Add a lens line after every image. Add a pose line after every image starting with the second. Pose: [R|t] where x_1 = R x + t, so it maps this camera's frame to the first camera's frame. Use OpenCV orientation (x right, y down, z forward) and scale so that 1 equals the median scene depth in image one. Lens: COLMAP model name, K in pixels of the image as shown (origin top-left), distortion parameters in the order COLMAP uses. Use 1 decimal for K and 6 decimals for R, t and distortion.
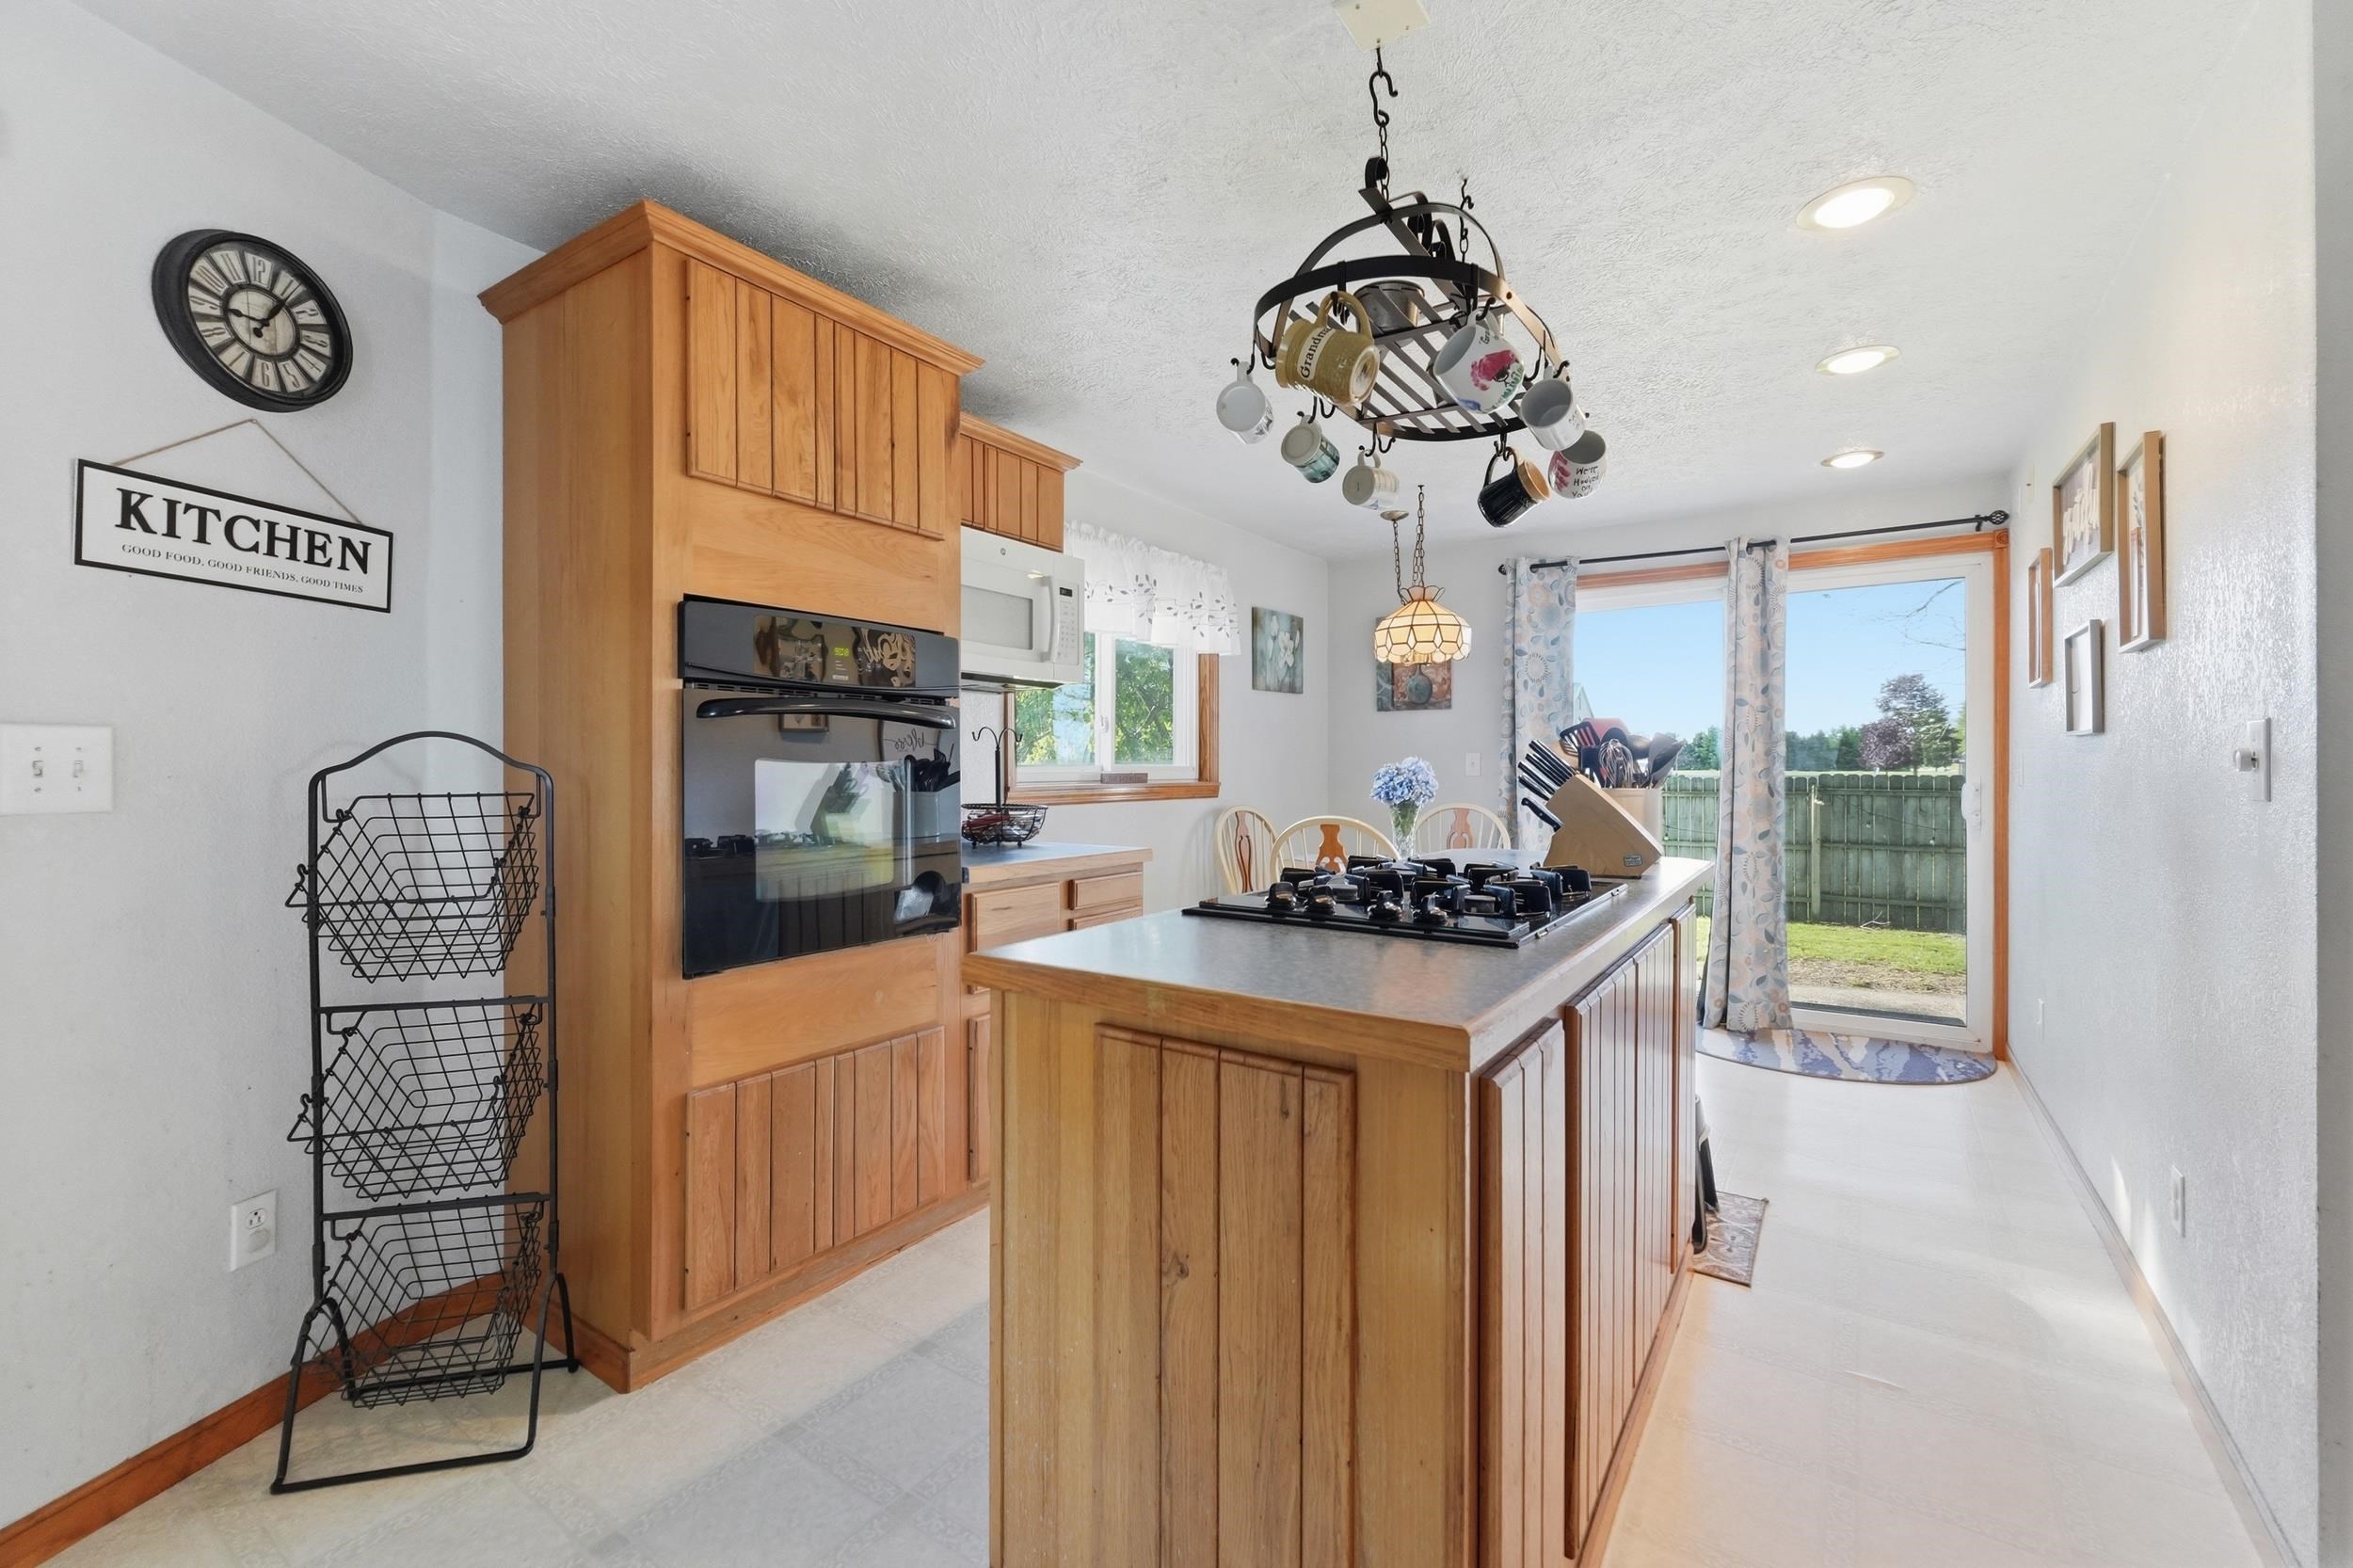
lens RADIAL K [[991.6, 0, 1172.4], [0, 991.6, 769.0], [0, 0, 1]] dist [0.001814, 0.000354]
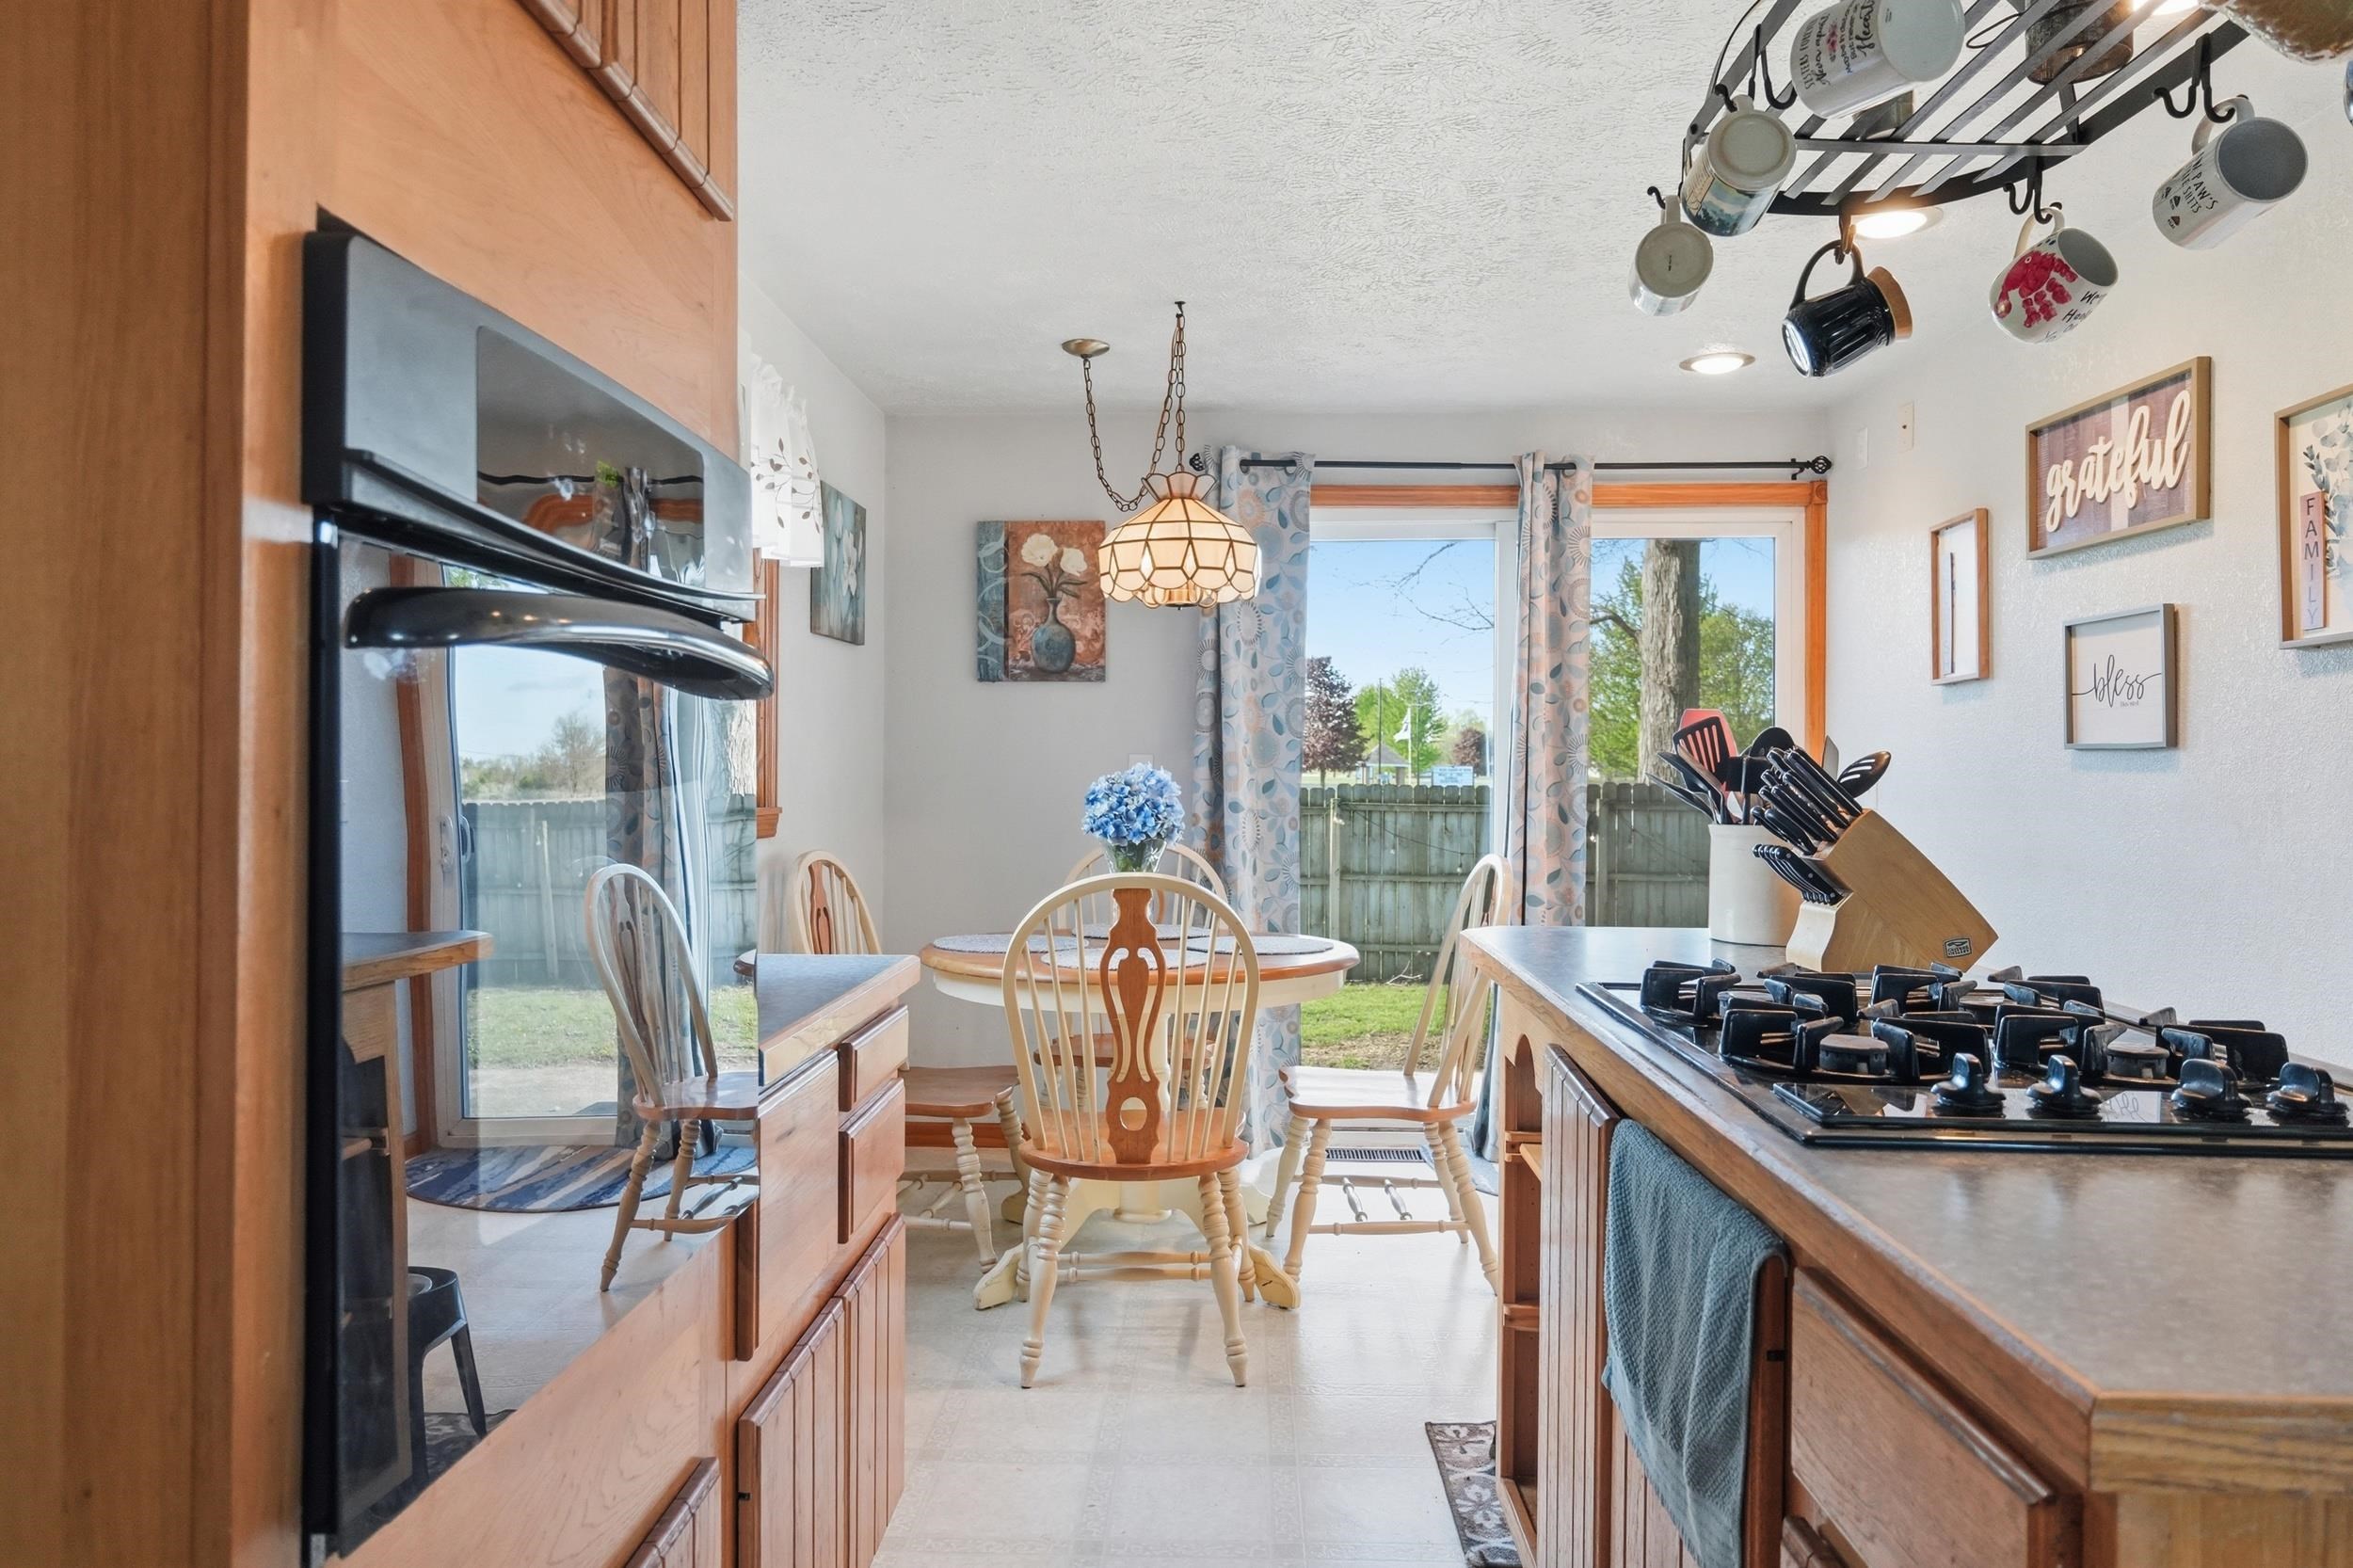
lens RADIAL K [[1546.0, 0, 1173.8], [0, 1546.0, 758.9], [0, 0, 1]] dist [0.001717, 0.001207]
pose [[0.848087, 0.009942, 0.529764, -0.320977], [-0.006059, 0.999941, -0.009066, -0.009136], [-0.529823, 0.004478, 0.848096, 0.309306]]
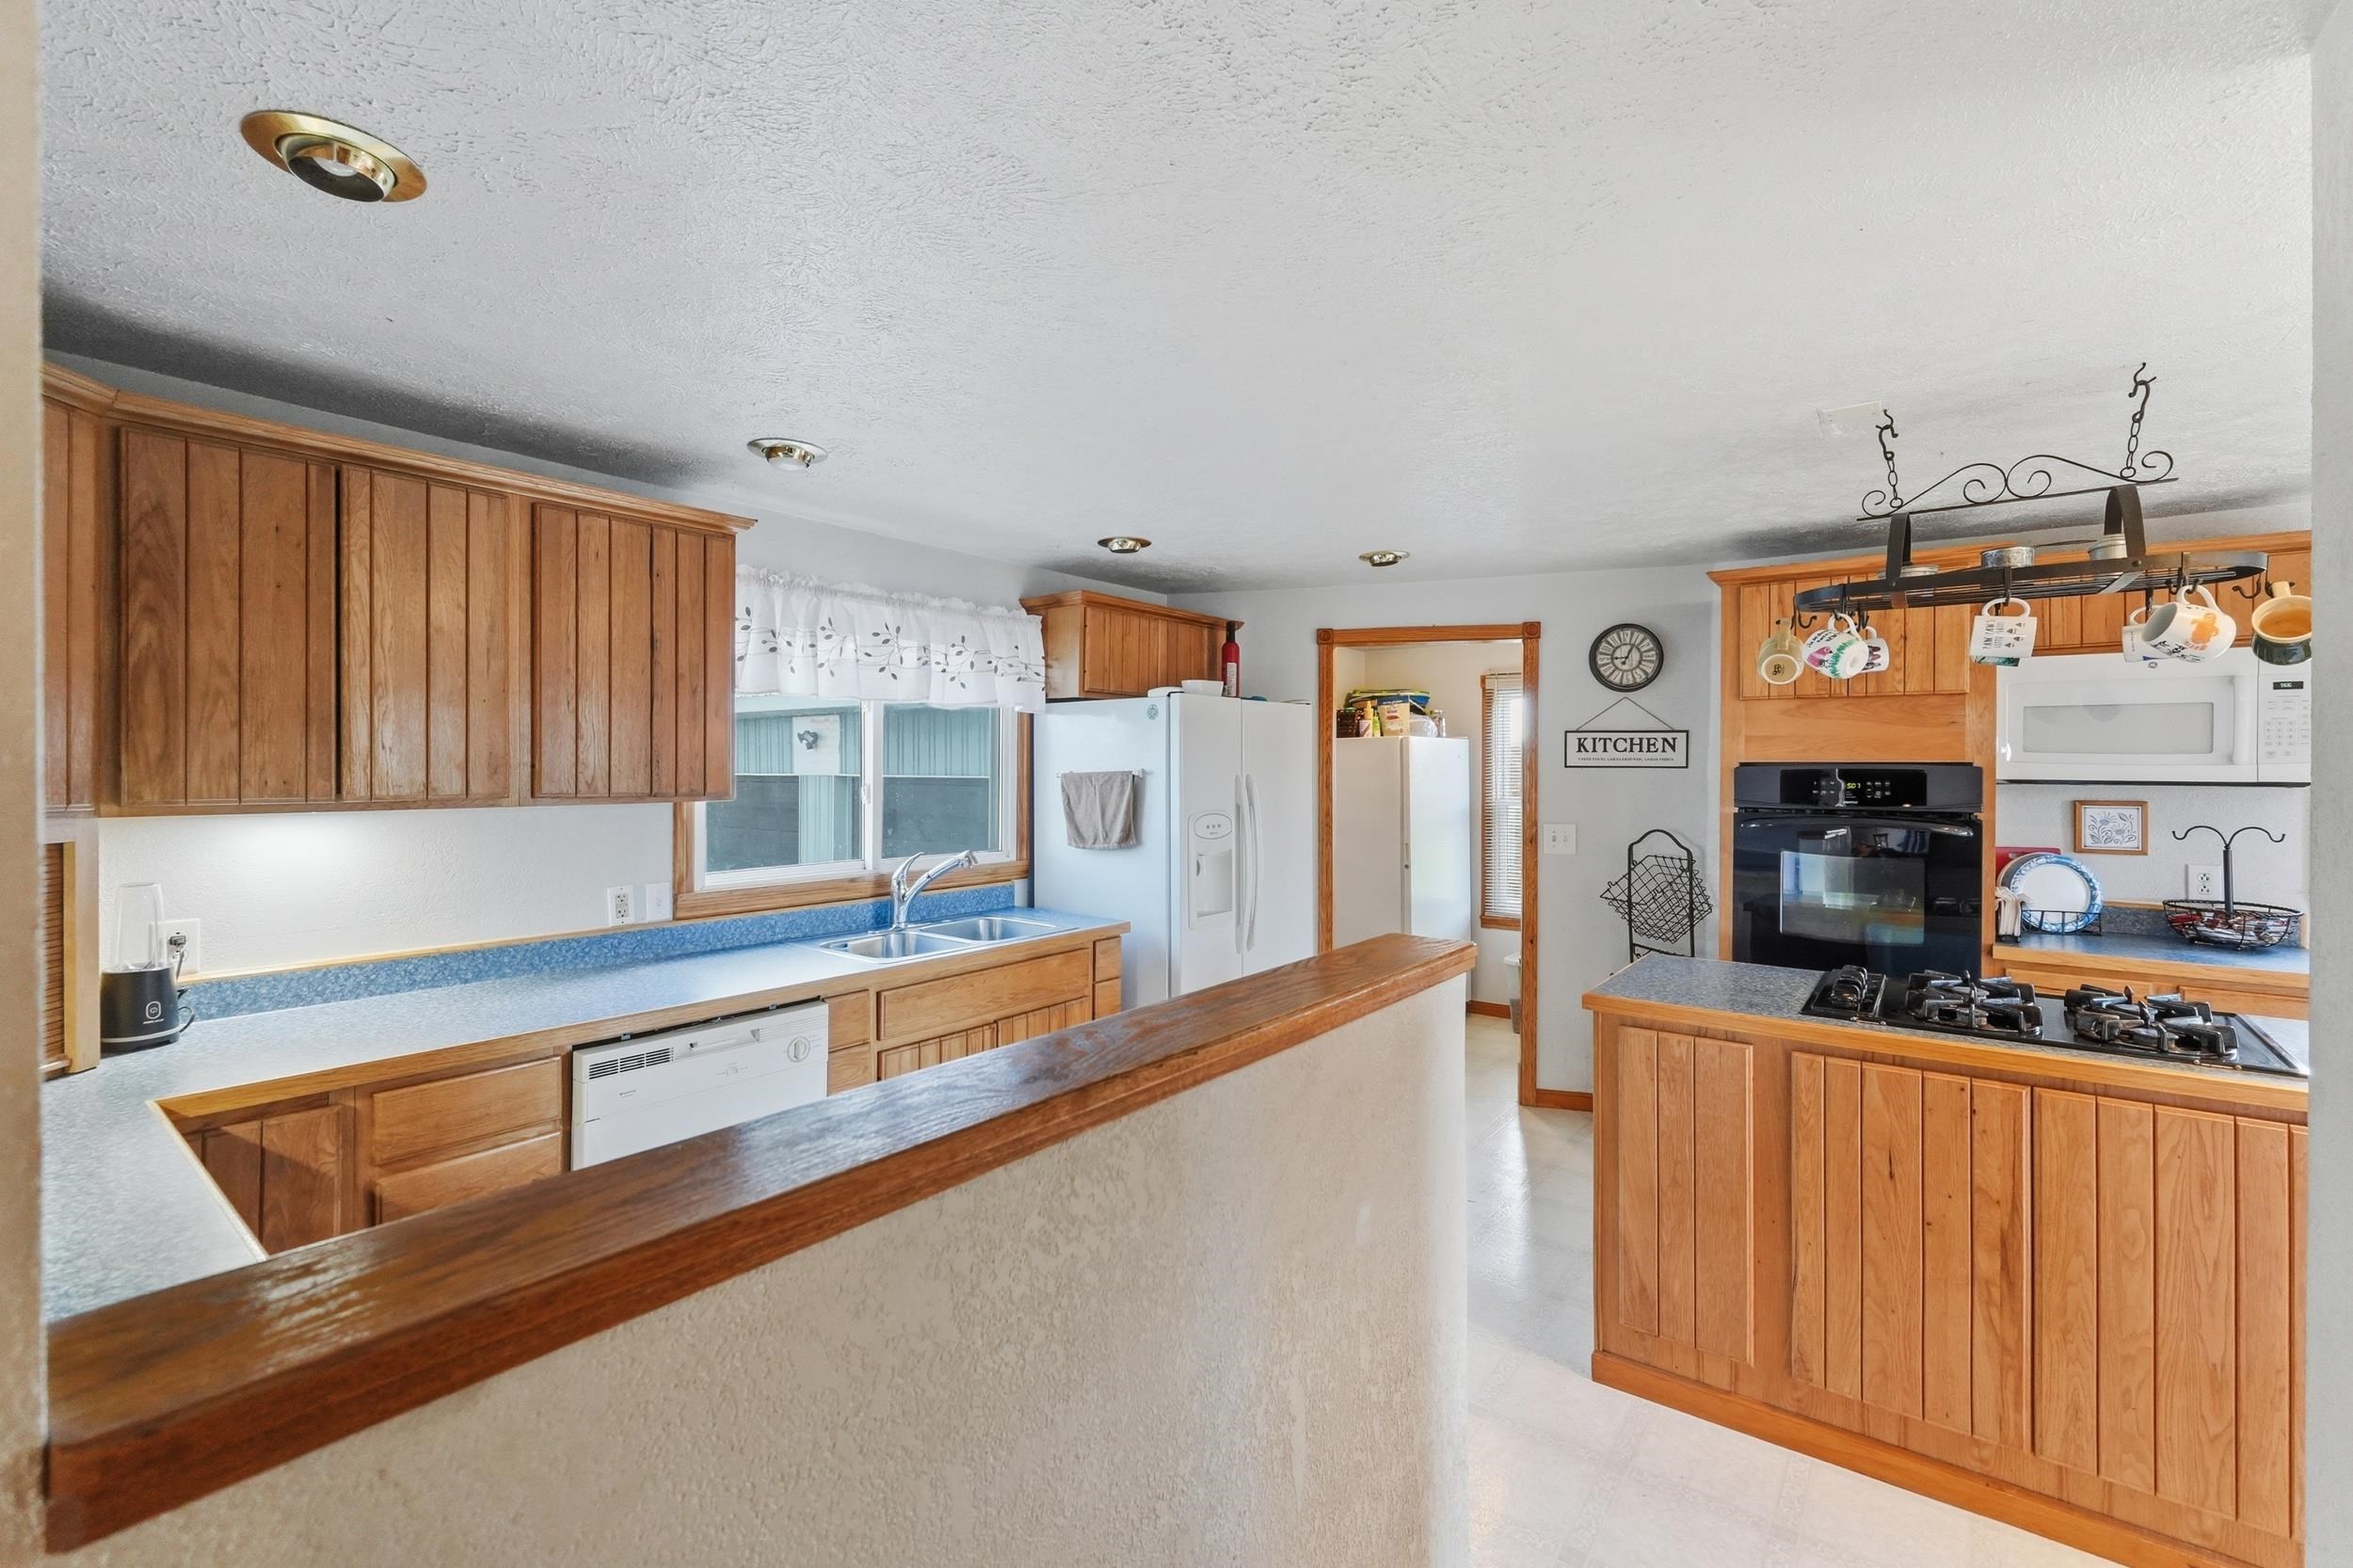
lens RADIAL K [[991.6, 0, 1172.4], [0, 991.6, 769.0], [0, 0, 1]] dist [0.001814, 0.000354]
pose [[-0.055012, -0.000284, -0.998486, 0.903758], [-0.006723, 0.999977, 0.000086, -0.097223], [0.998463, 0.006717, -0.055012, 0.014387]]
